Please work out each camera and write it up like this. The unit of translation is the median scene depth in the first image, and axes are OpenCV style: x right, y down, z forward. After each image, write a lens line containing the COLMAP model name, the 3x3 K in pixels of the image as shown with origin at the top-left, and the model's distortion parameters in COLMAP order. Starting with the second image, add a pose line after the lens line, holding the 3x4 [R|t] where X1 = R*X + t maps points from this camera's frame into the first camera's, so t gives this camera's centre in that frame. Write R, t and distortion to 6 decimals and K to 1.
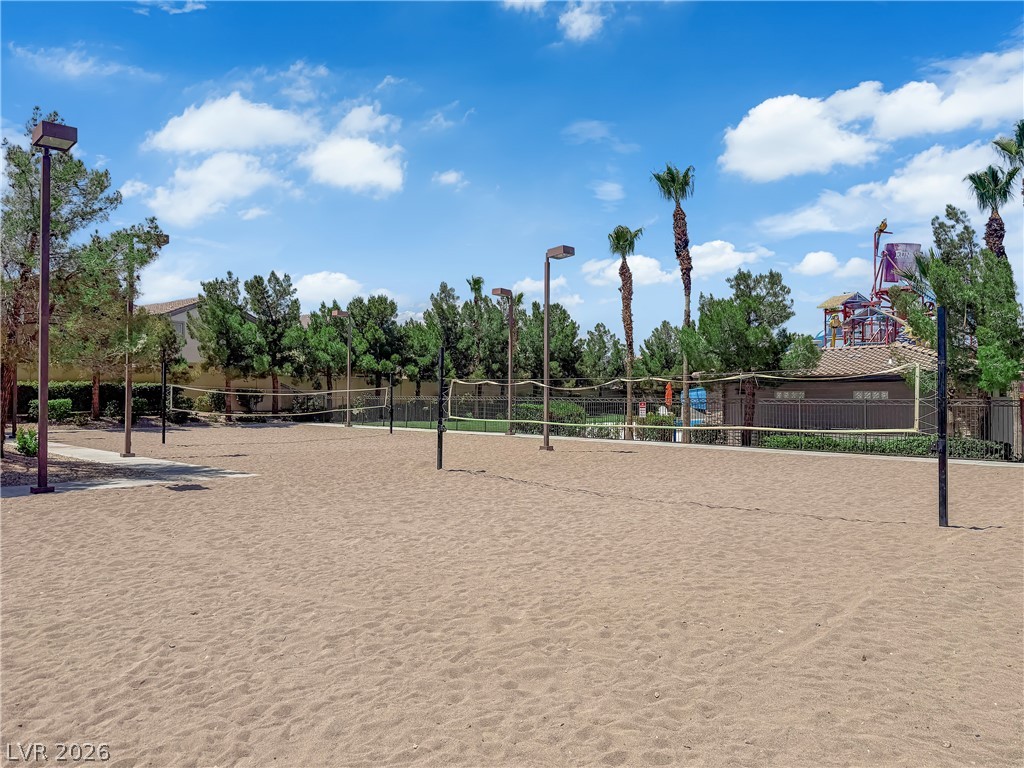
lens RADIAL K [[712.6, 0, 512.0], [0, 712.6, 384.0], [0, 0, 1]] dist [0.001353, -0.000266]
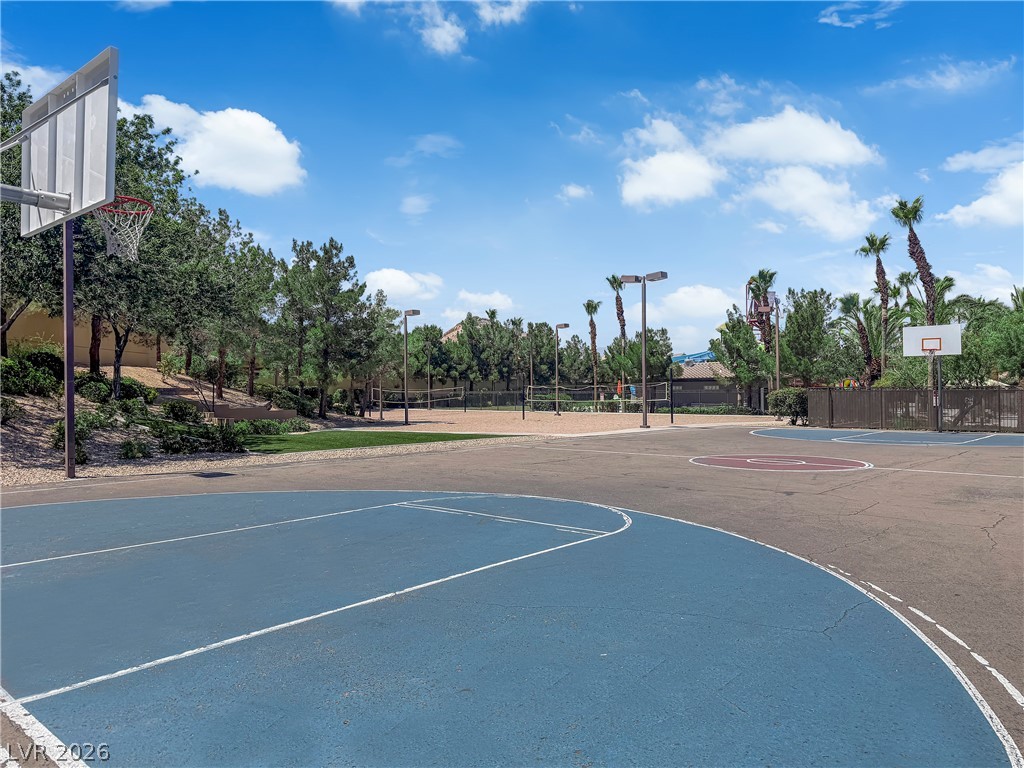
lens RADIAL K [[712.6, 0, 512.0], [0, 712.6, 384.0], [0, 0, 1]] dist [0.001353, -0.000266]
pose [[0.999000, -0.016445, 0.041570, -0.111316], [0.015914, 0.999788, 0.013084, -0.021623], [-0.041777, -0.012409, 0.999050, -0.727735]]
